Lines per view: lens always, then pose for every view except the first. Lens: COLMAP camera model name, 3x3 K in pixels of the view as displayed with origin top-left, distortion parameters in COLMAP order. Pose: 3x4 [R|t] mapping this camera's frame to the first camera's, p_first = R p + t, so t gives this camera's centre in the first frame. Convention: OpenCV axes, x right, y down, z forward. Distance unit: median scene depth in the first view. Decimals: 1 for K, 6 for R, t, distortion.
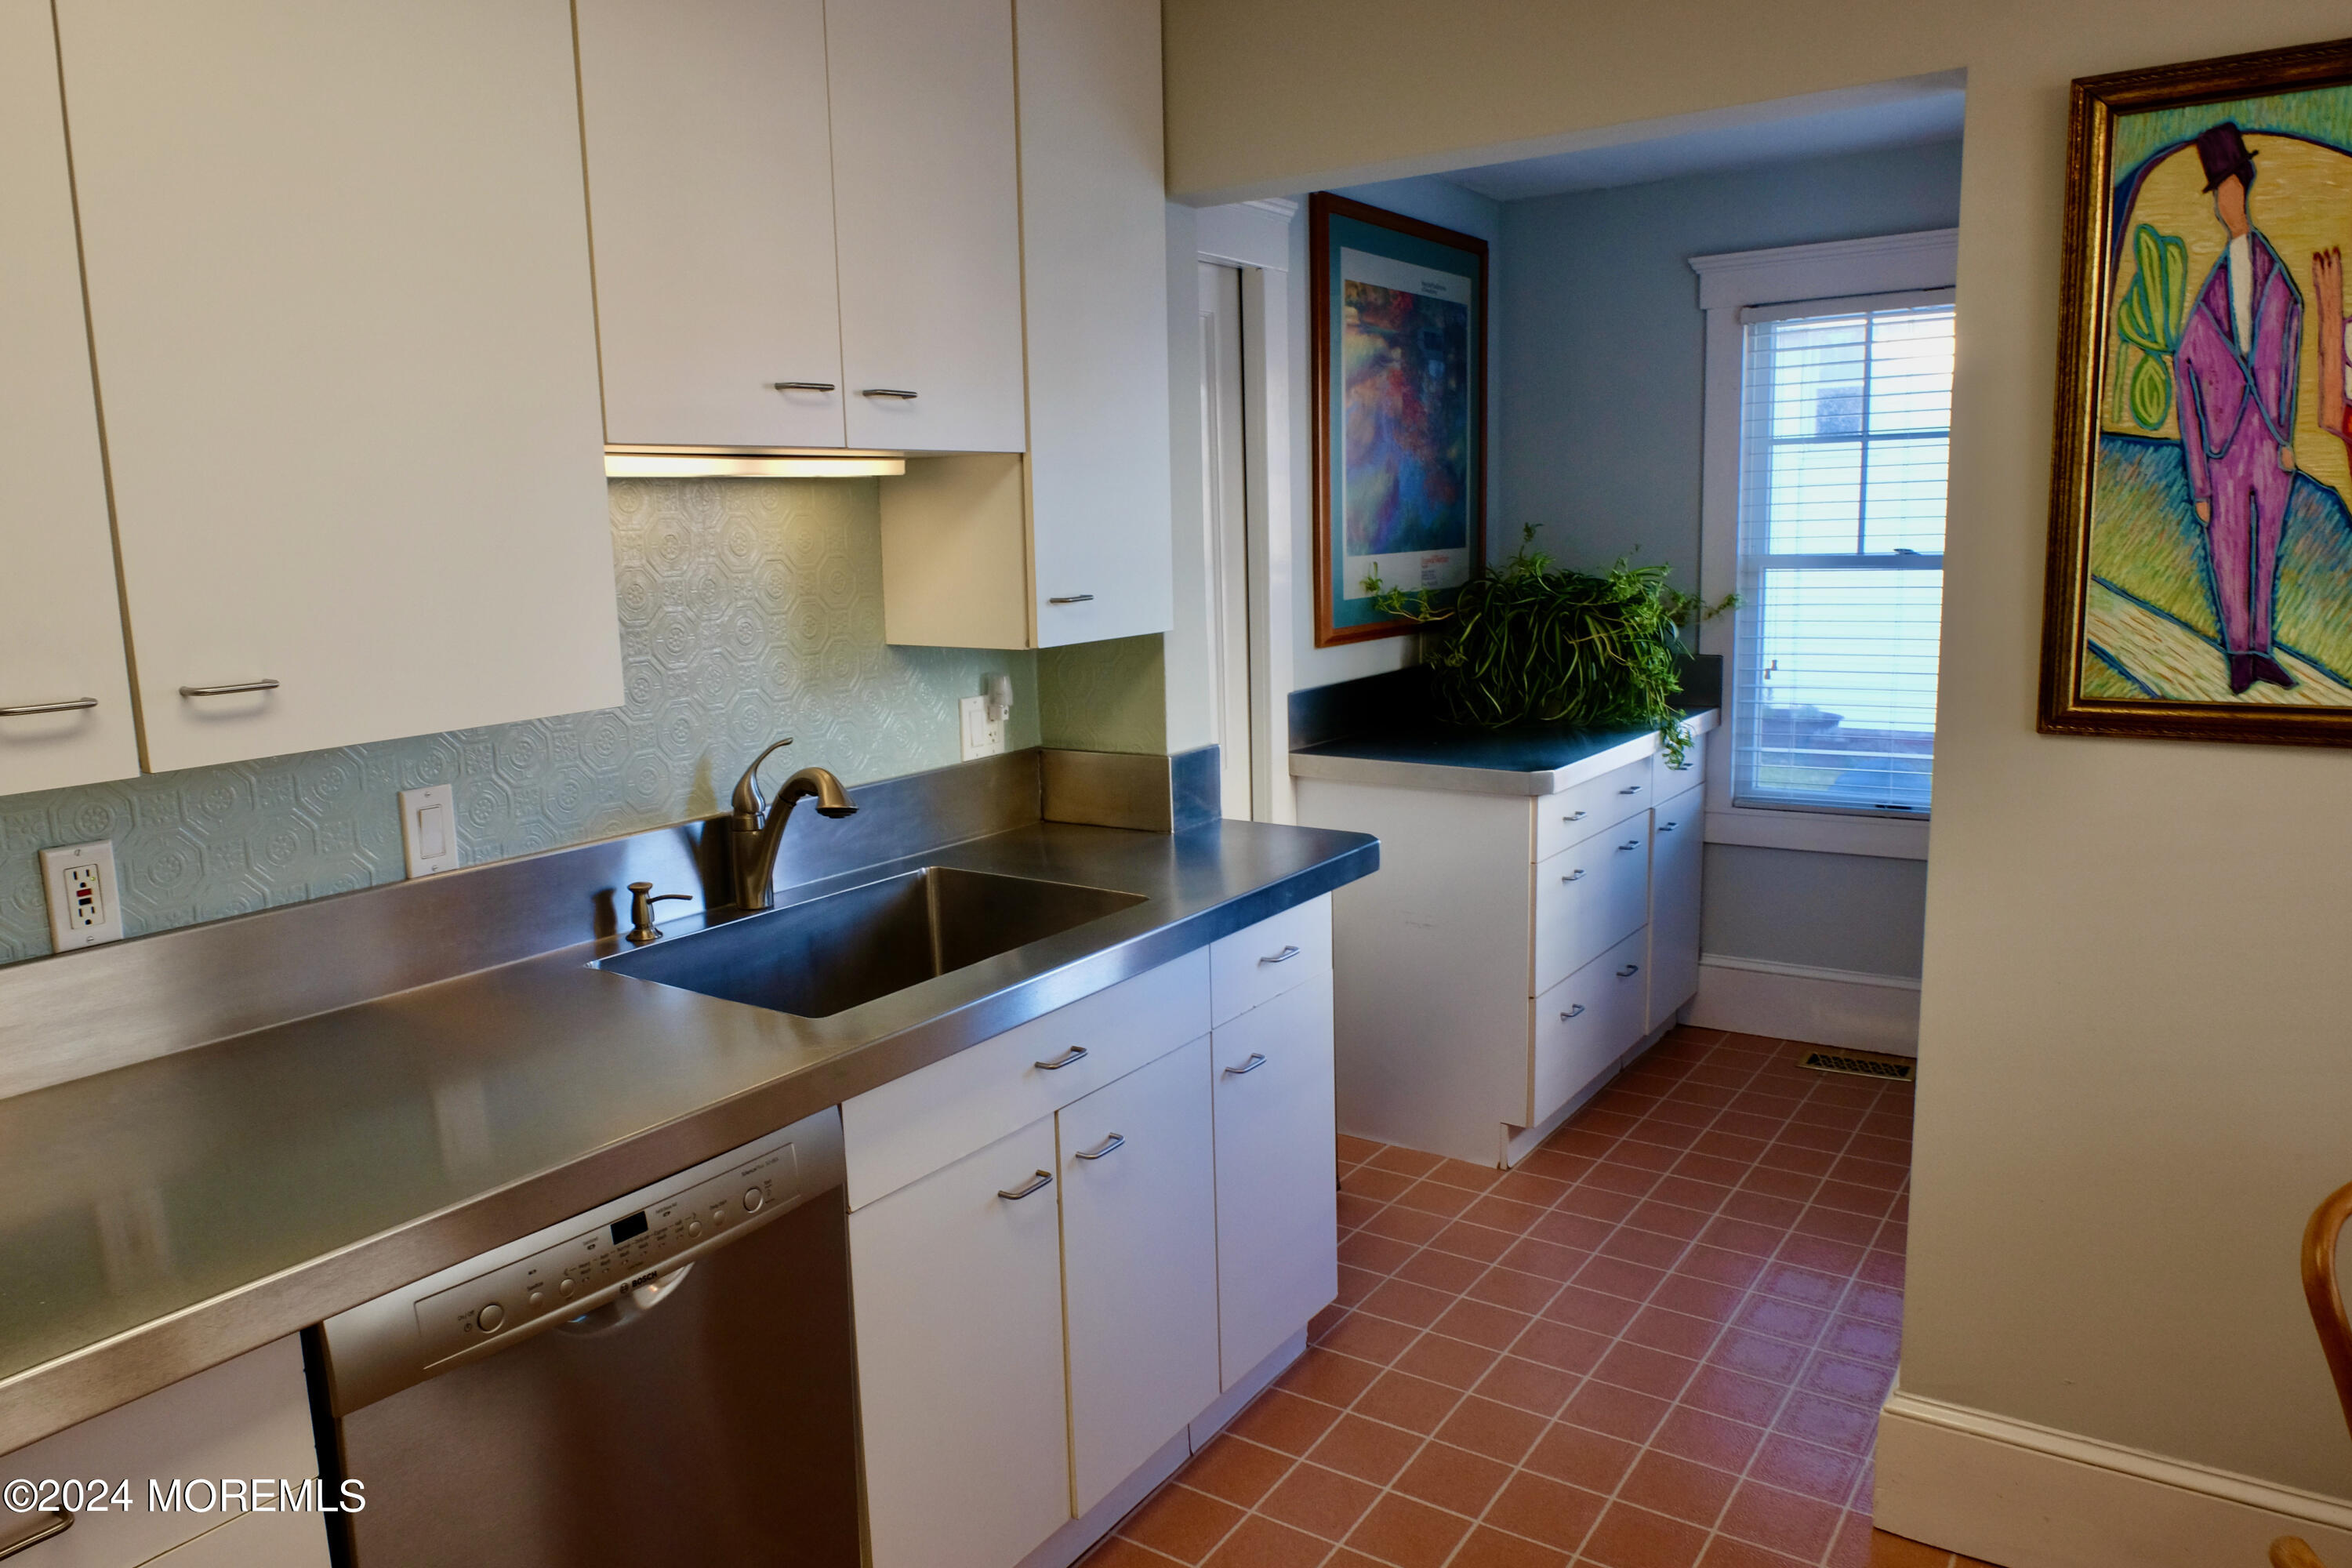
lens RADIAL K [[1616.9, 0, 1176.0], [0, 1616.9, 784.0], [0, 0, 1]] dist [-0.017238, 0.003970]
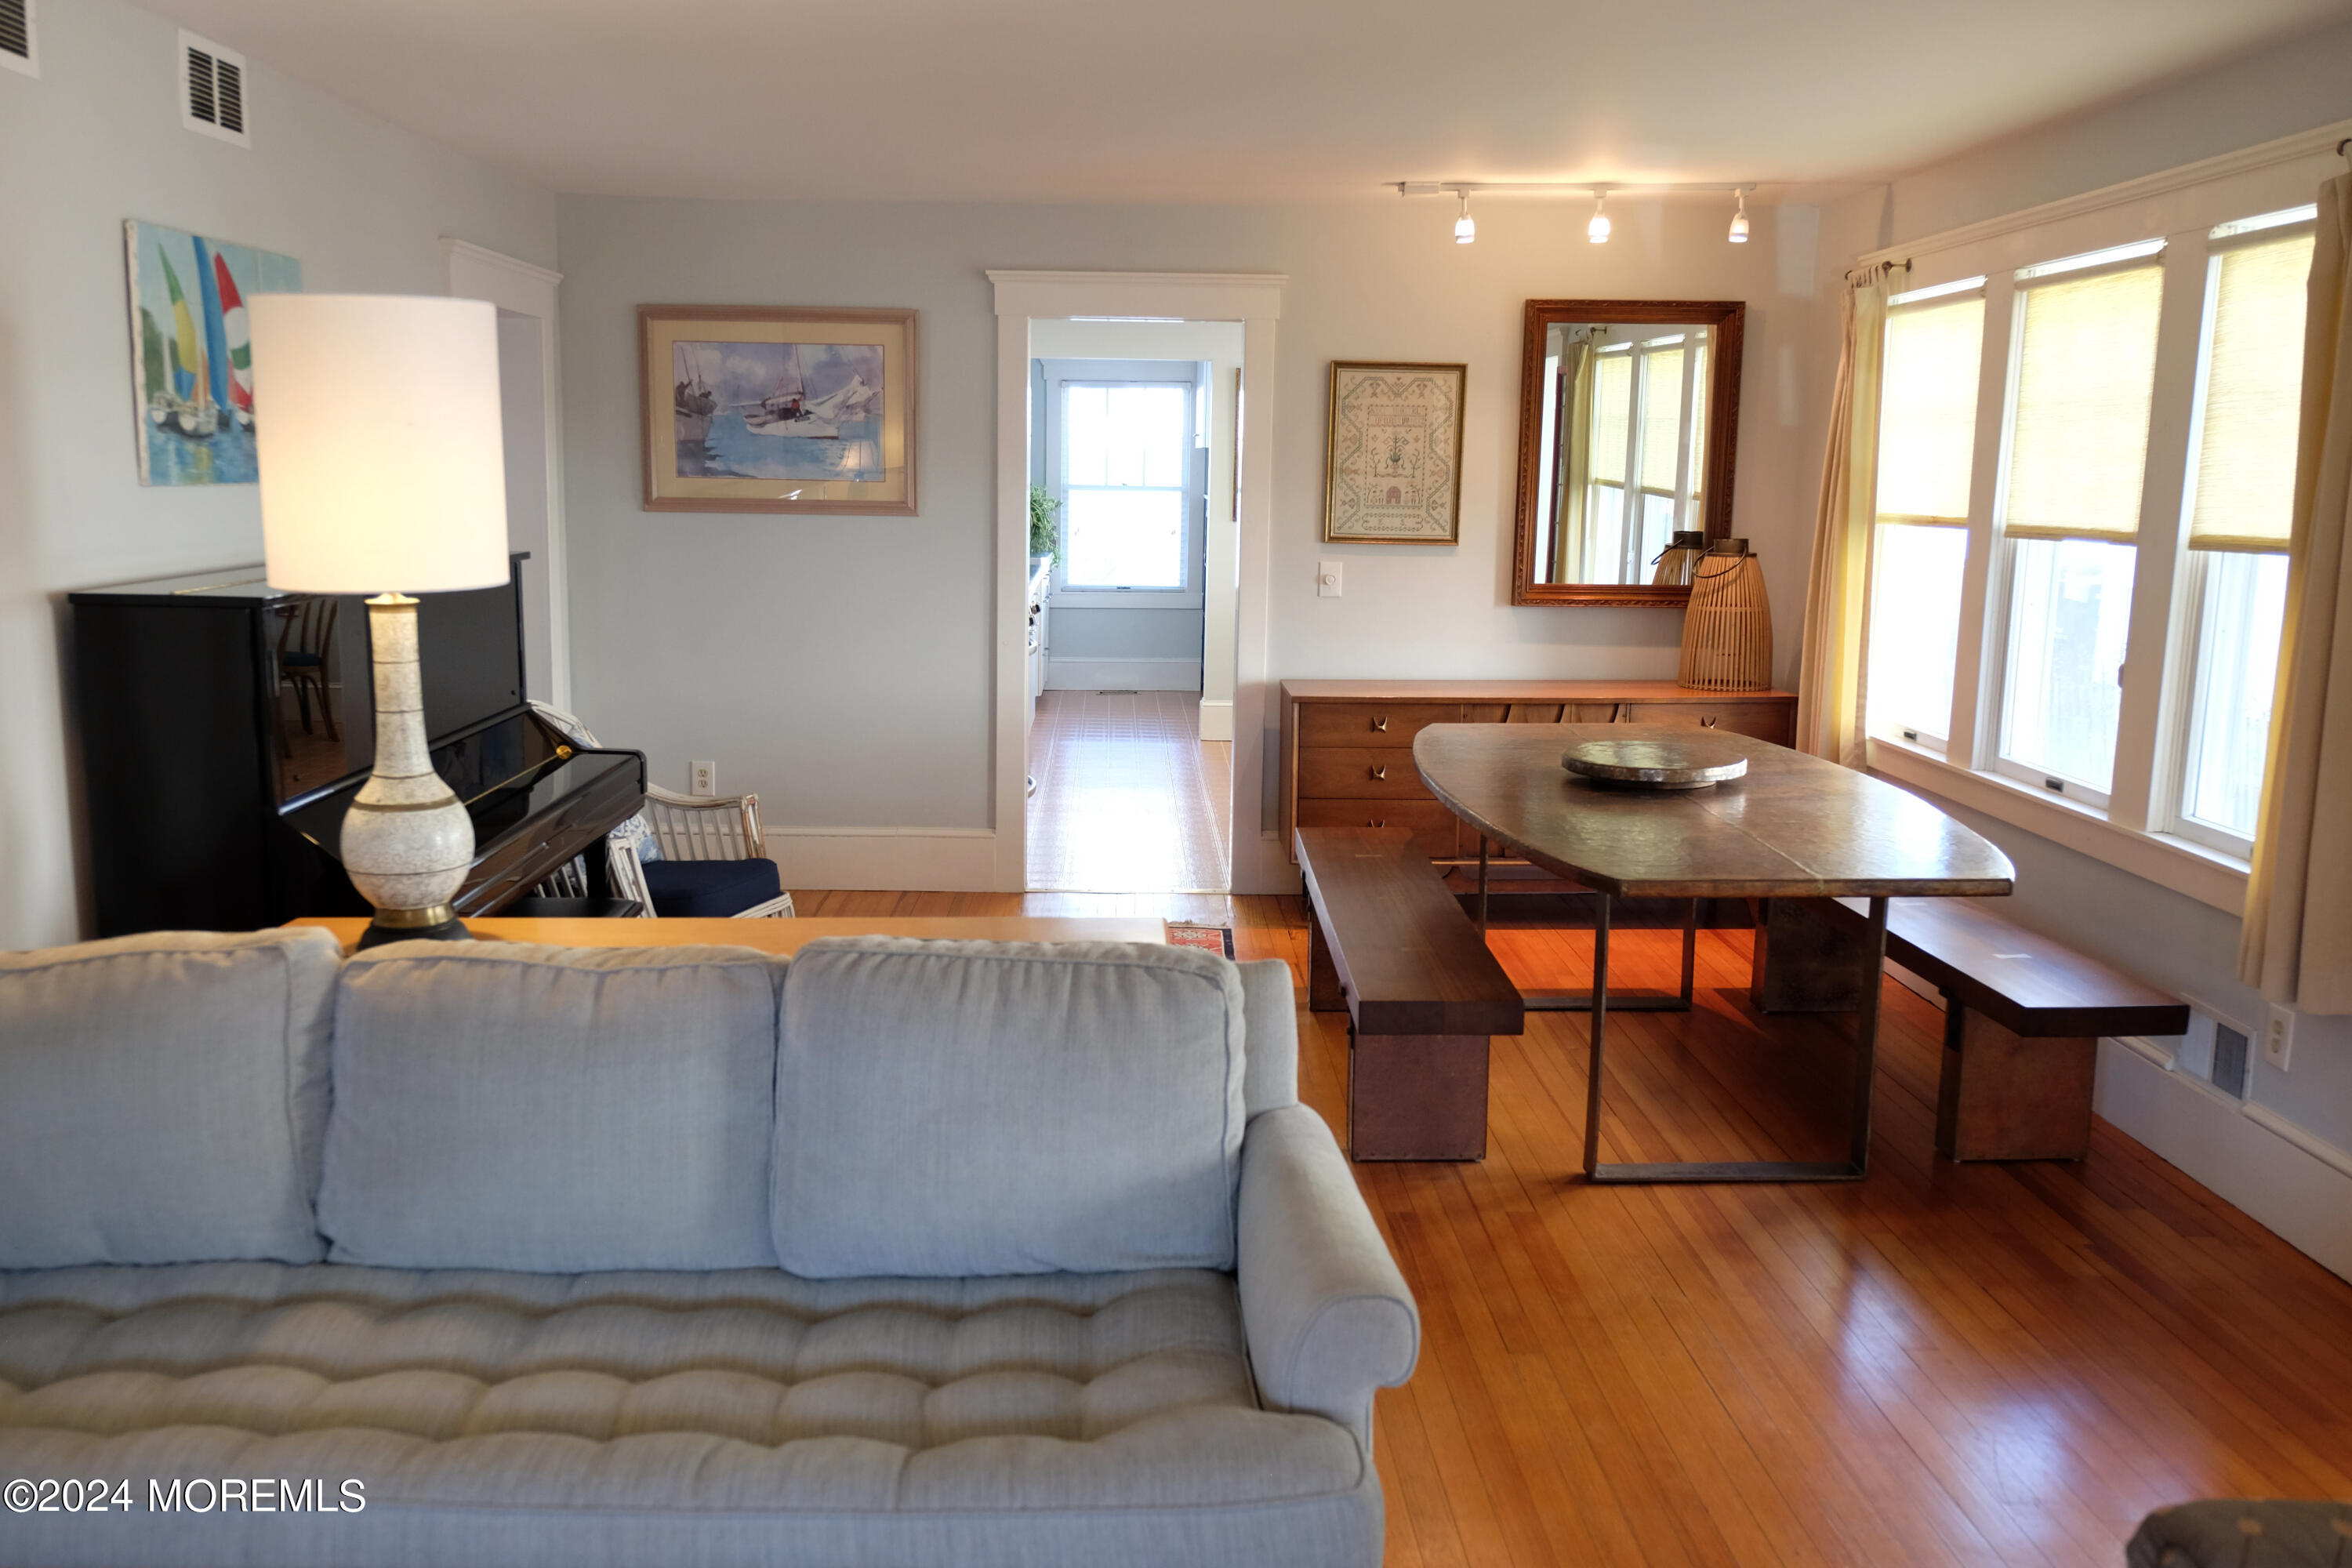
lens RADIAL K [[1881.2, 0, 1176.0], [0, 1881.2, 784.0], [0, 0, 1]] dist [-0.006305, -0.001420]
pose [[0.807862, -0.058284, 0.586483, -2.438559], [0.056913, 0.998162, 0.020800, 0.525416], [-0.586617, 0.016575, 0.809695, -2.780673]]
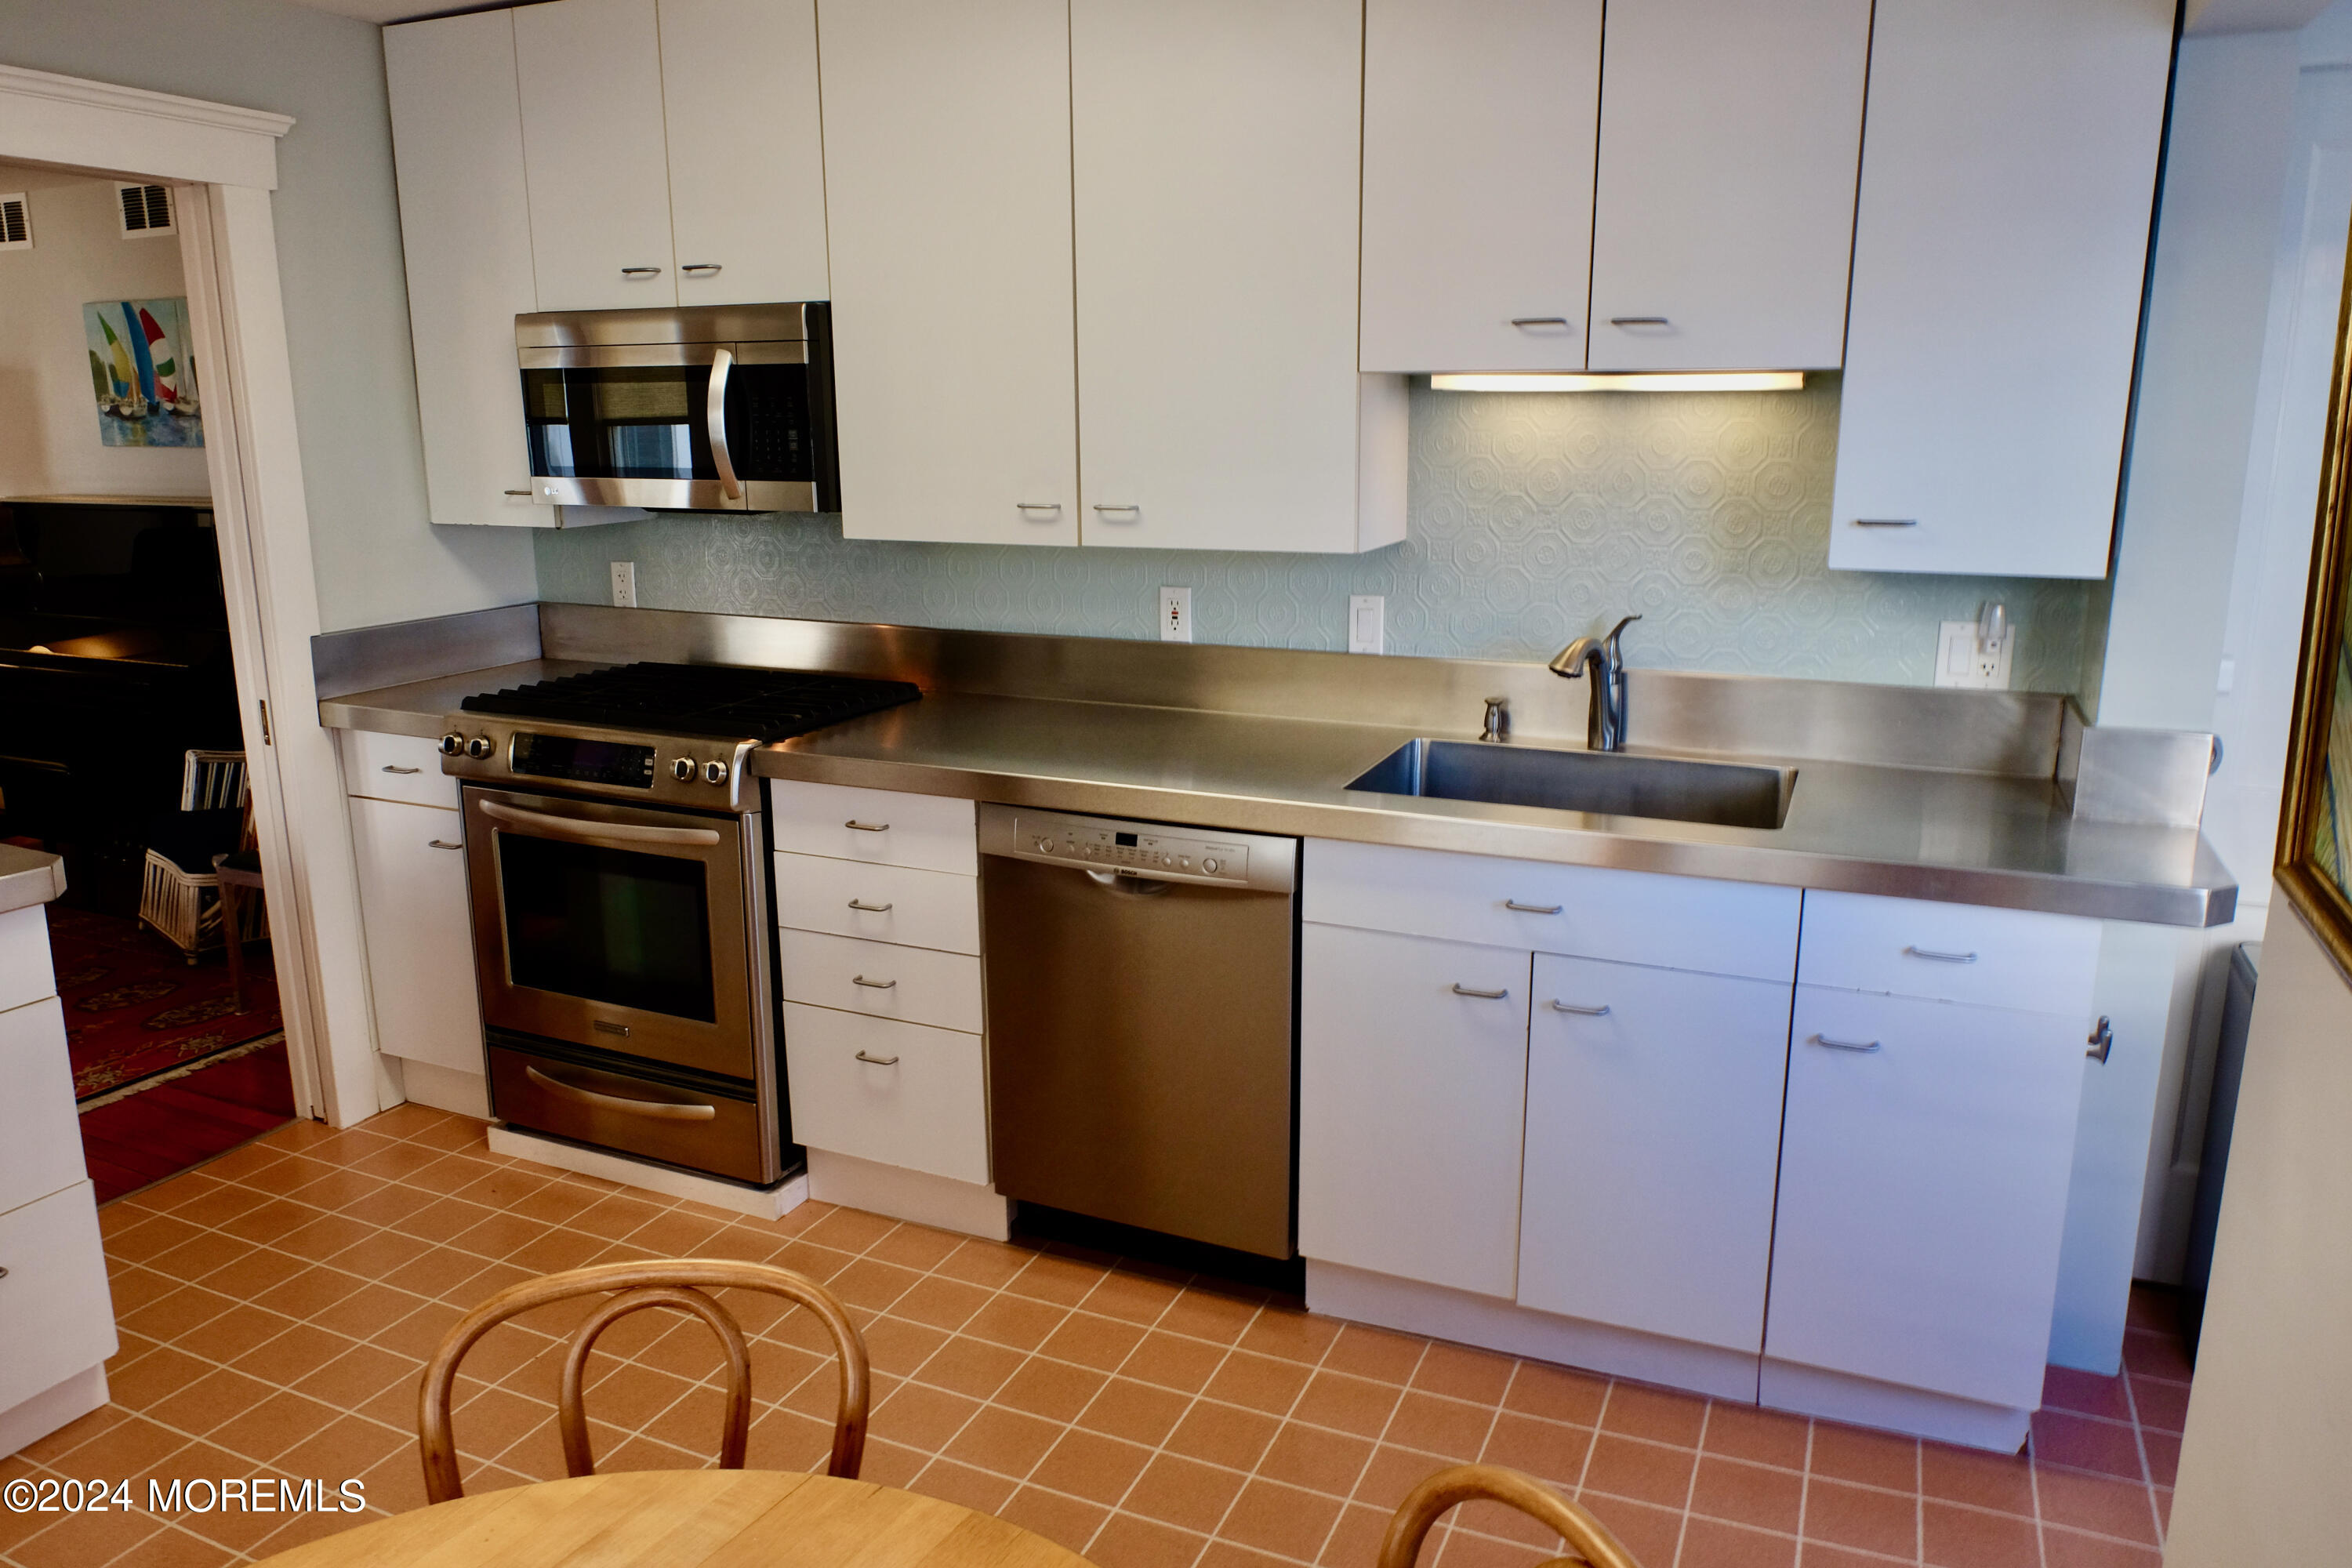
lens RADIAL K [[1616.9, 0, 1176.0], [0, 1616.9, 784.0], [0, 0, 1]] dist [-0.017238, 0.003970]
pose [[0.178598, 0.249280, -0.951821, 1.034436], [-0.164049, 0.961378, 0.221001, -0.139260], [0.970150, 0.116675, 0.212594, 0.531786]]
